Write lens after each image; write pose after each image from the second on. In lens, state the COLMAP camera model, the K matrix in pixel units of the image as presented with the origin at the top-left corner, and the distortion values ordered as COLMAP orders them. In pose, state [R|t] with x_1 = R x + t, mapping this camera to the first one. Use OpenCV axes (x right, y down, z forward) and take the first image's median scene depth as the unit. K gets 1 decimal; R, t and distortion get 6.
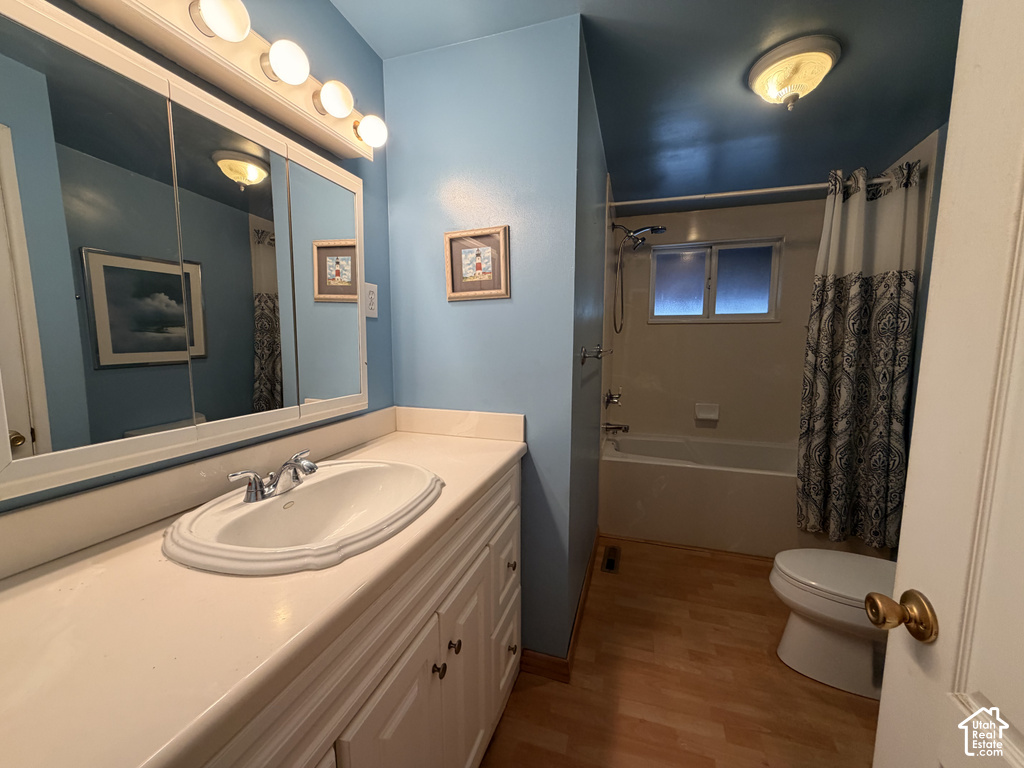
lens RADIAL K [[408.3, 0, 509.9], [0, 408.3, 384.3], [0, 0, 1]] dist [-0.000713, 0.000071]
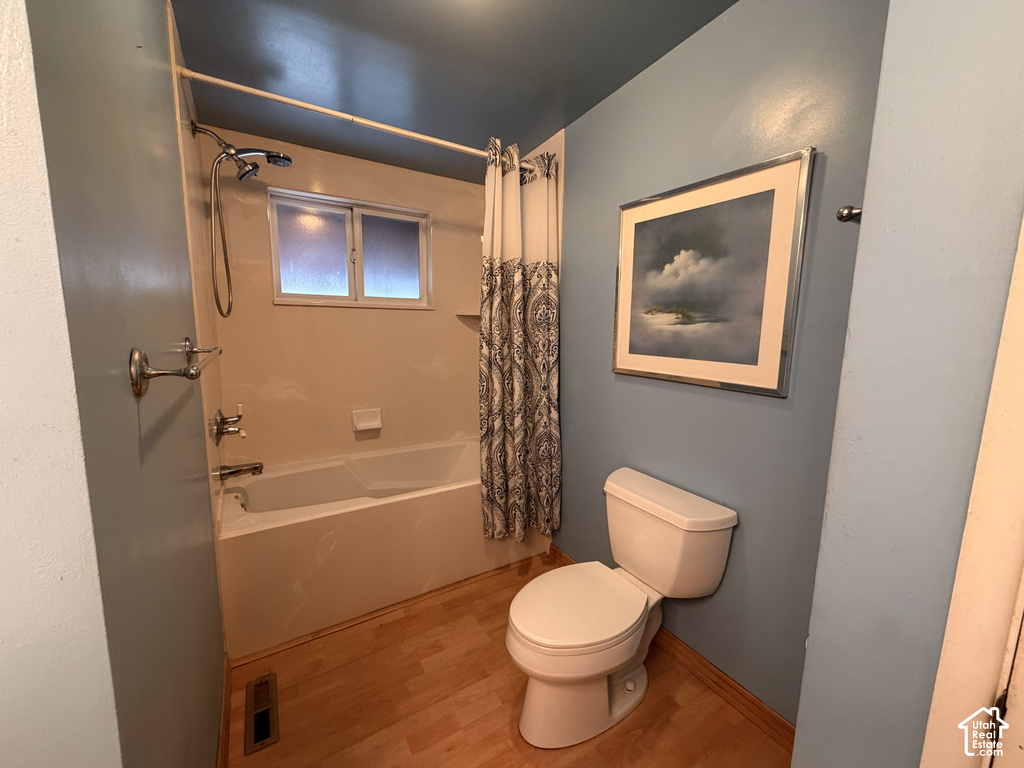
lens RADIAL K [[408.3, 0, 509.9], [0, 408.3, 384.3], [0, 0, 1]] dist [-0.000713, 0.000071]
pose [[0.640933, -0.097639, 0.761362, 0.088164], [0.073966, 0.995117, 0.065350, -0.046022], [-0.764025, 0.014430, 0.645025, 0.391604]]
